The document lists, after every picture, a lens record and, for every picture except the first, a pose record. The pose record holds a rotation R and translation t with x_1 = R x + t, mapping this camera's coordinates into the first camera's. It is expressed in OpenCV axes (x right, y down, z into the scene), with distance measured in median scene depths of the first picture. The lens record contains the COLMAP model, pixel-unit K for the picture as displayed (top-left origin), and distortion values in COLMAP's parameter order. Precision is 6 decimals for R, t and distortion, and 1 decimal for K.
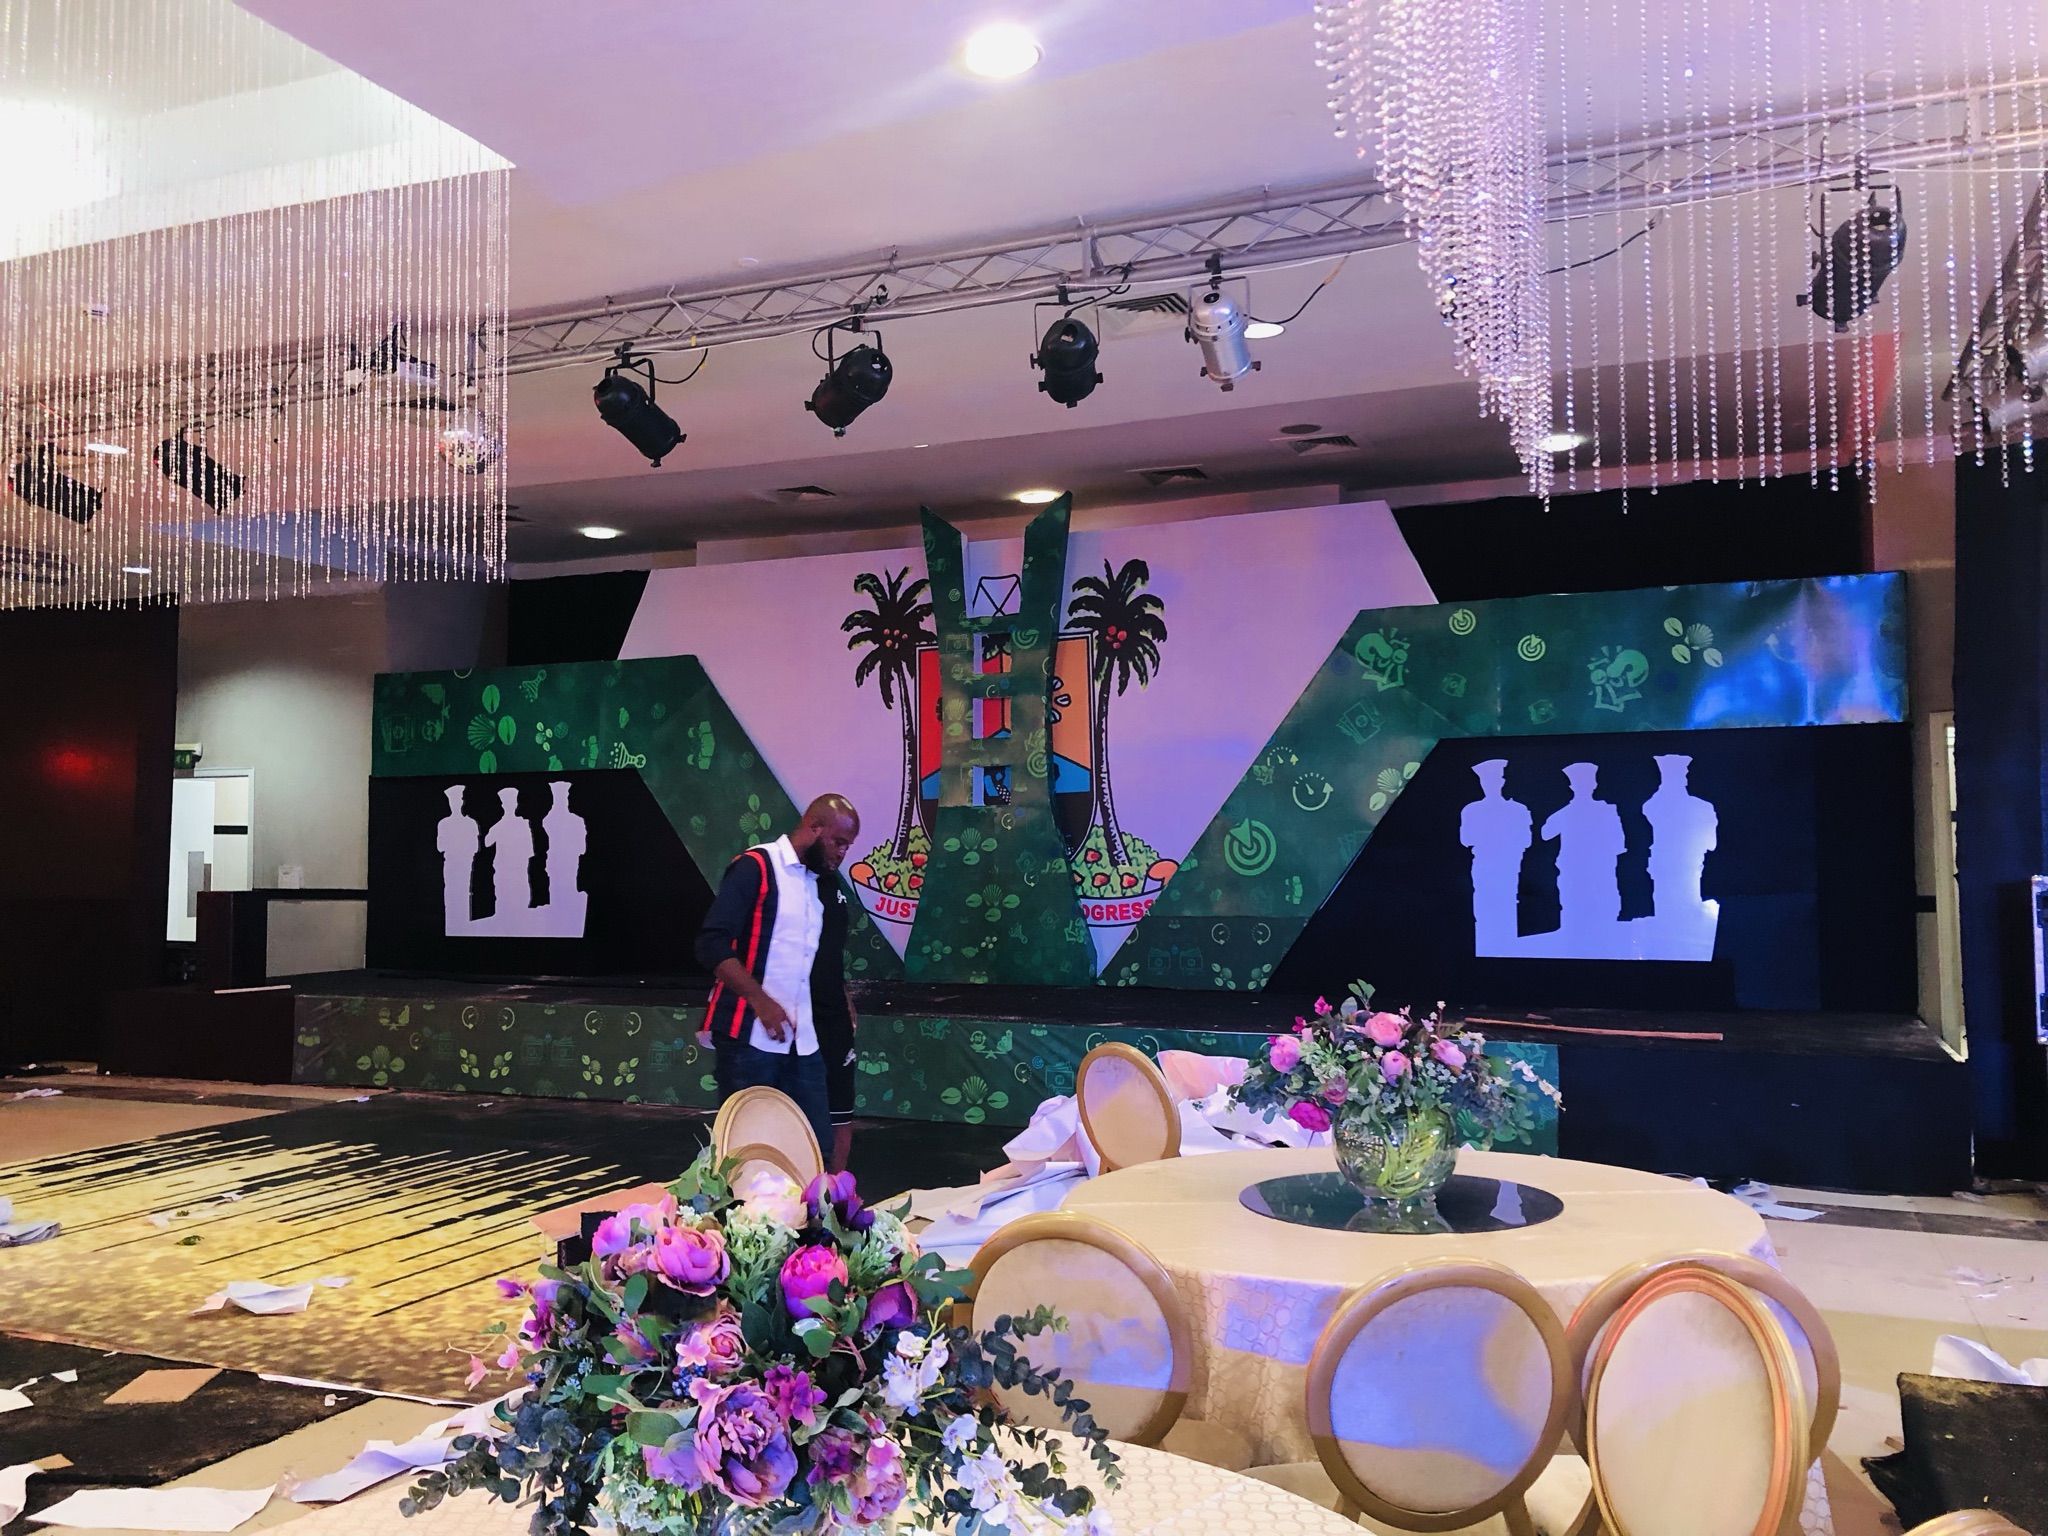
lens RADIAL K [[1633.0, 0, 1036.8], [0, 1633.0, 766.2], [0, 0, 1]] dist [0.132063, -0.377603]
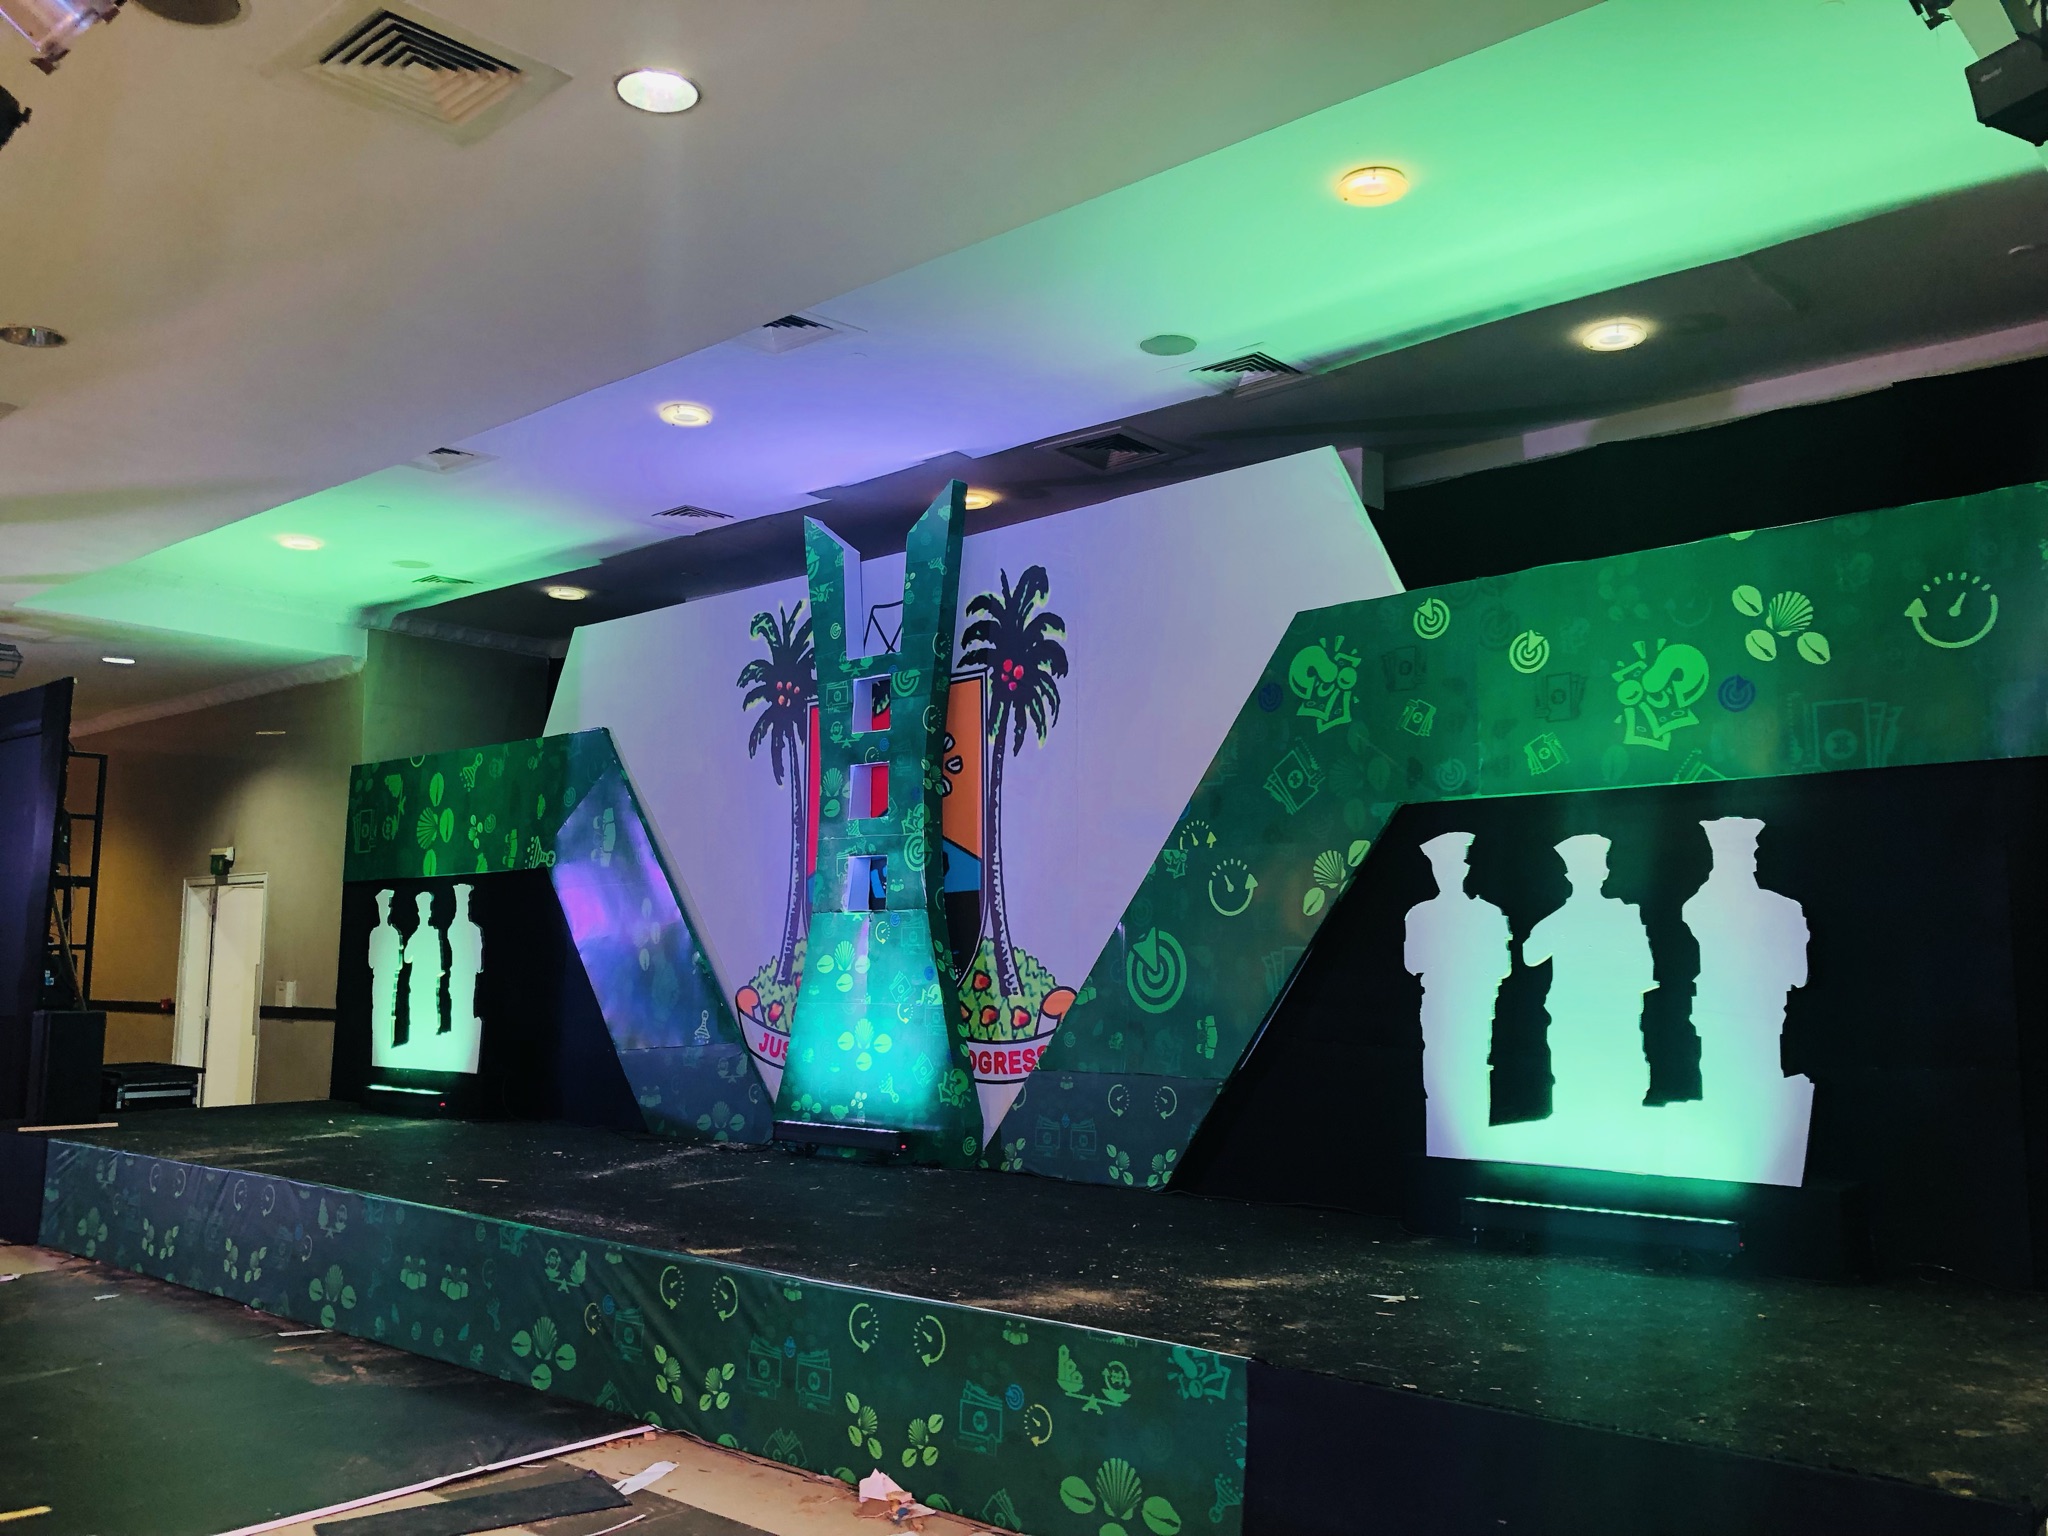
lens RADIAL K [[1672.3, 0, 1053.7], [0, 1672.3, 759.6], [0, 0, 1]] dist [0.093966, -0.189265]
pose [[0.948873, -0.030047, -0.314224, 0.297997], [0.007729, 0.997372, -0.072033, 0.011486], [0.315563, 0.065922, 0.946612, 0.315254]]
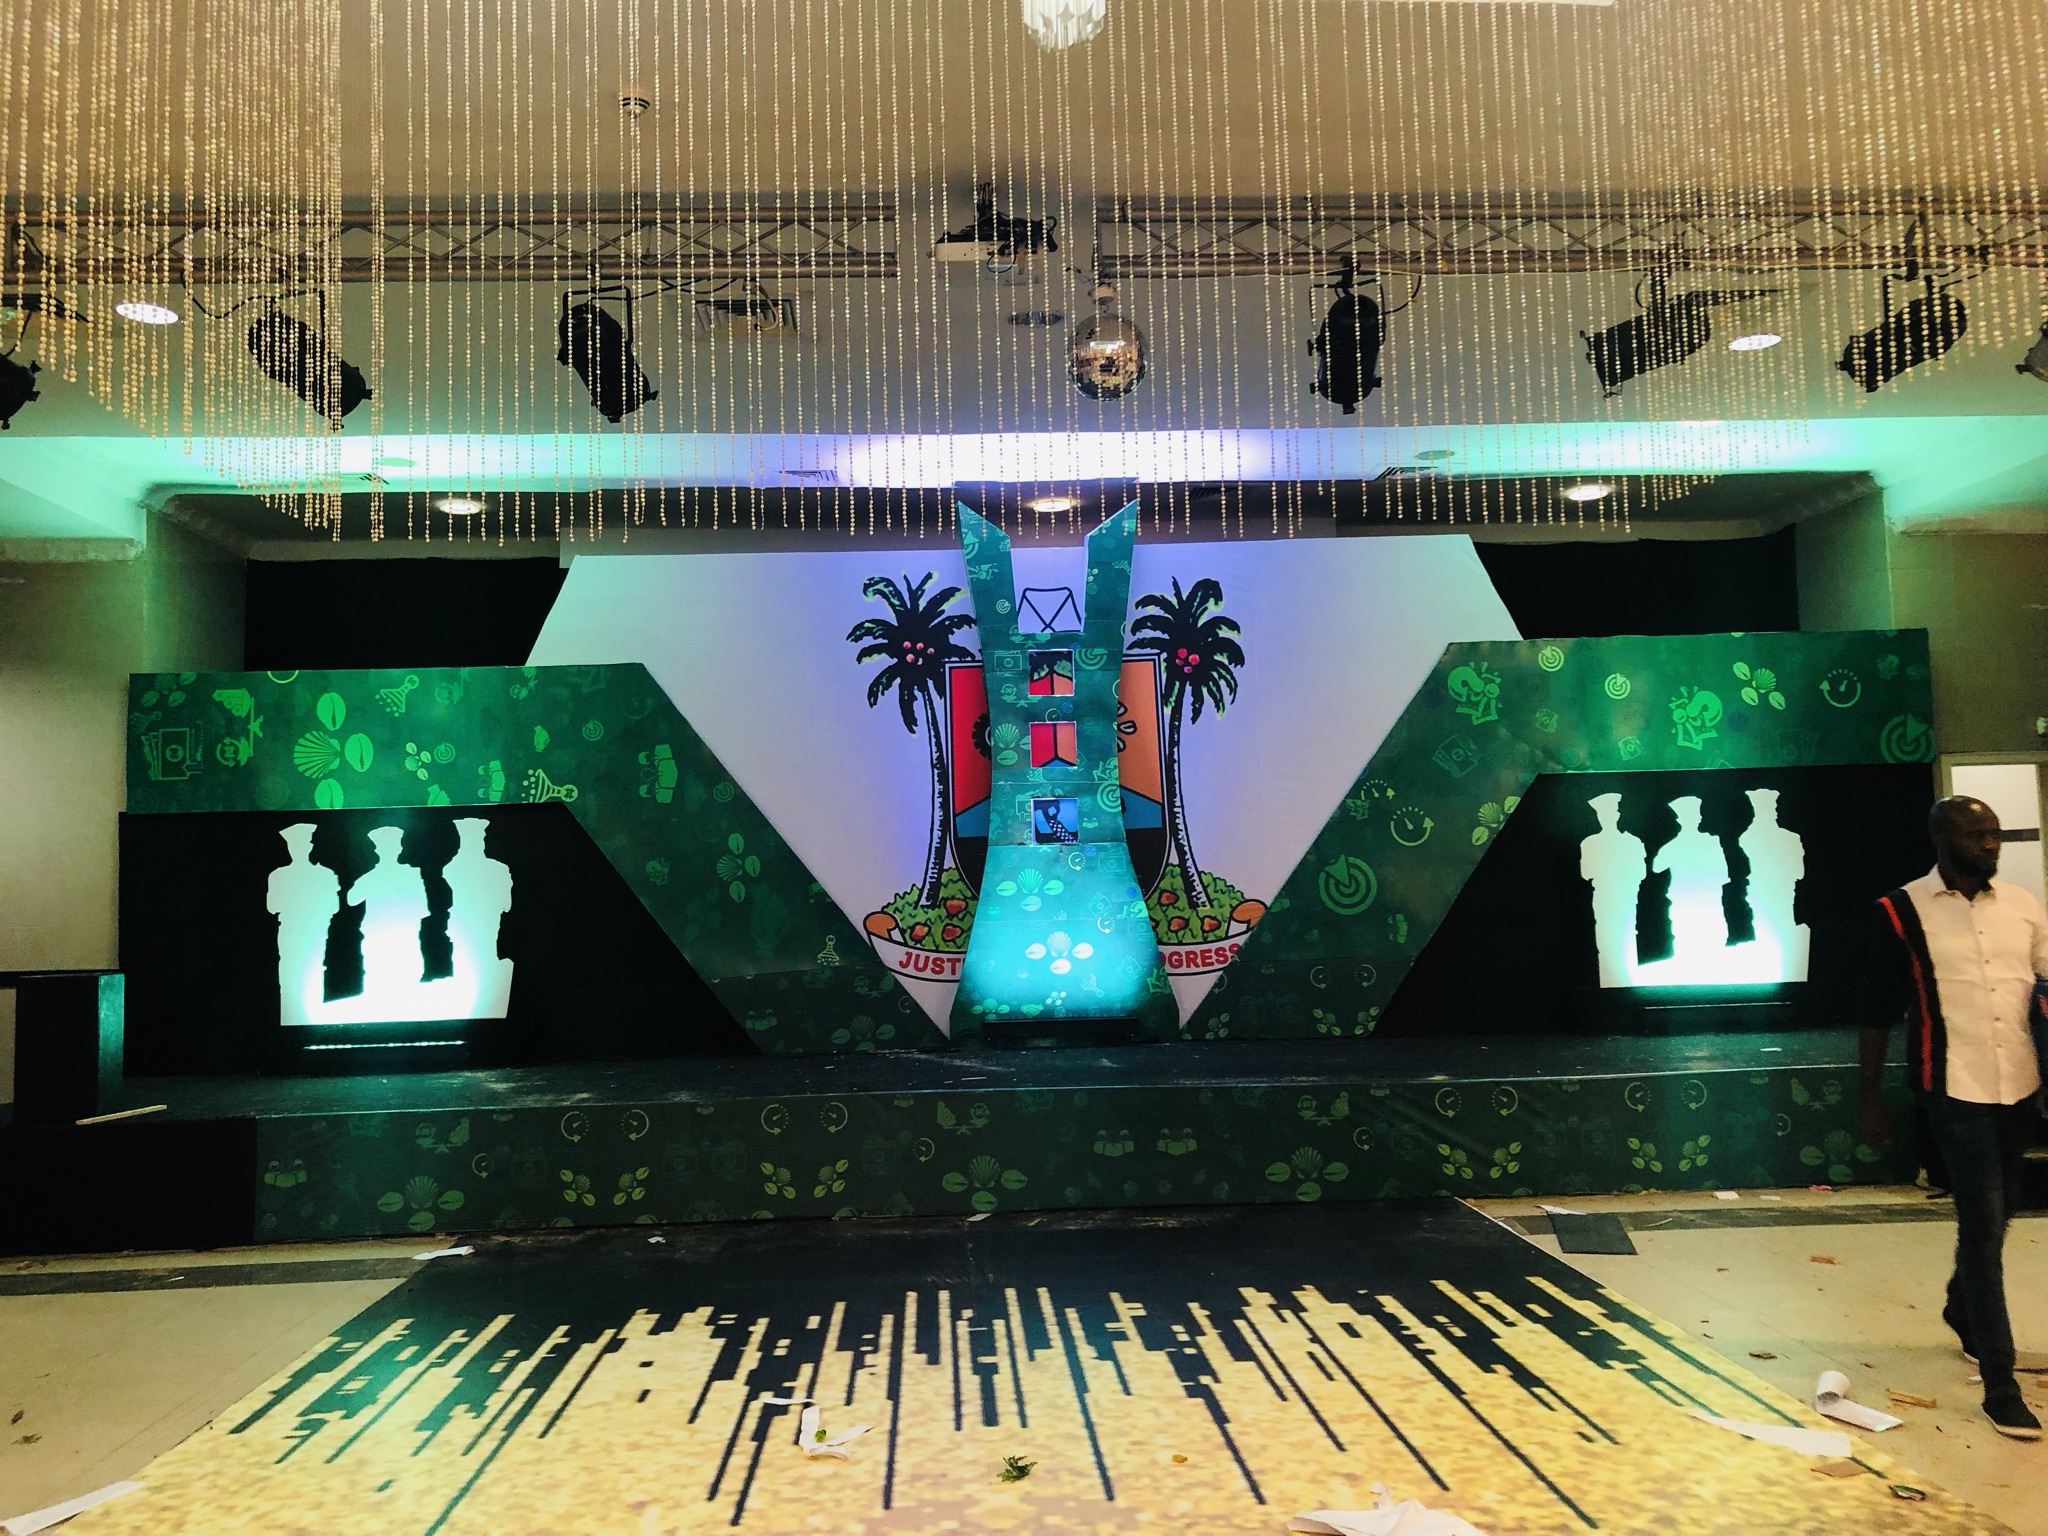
lens RADIAL K [[1646.8, 0, 1016.5], [0, 1646.8, 761.3], [0, 0, 1]] dist [0.092961, -0.227604]
pose [[0.903194, 0.014623, 0.428984, -0.442324], [-0.000467, 0.999452, -0.033086, 0.009080], [-0.429233, 0.029682, 0.902706, 0.201605]]
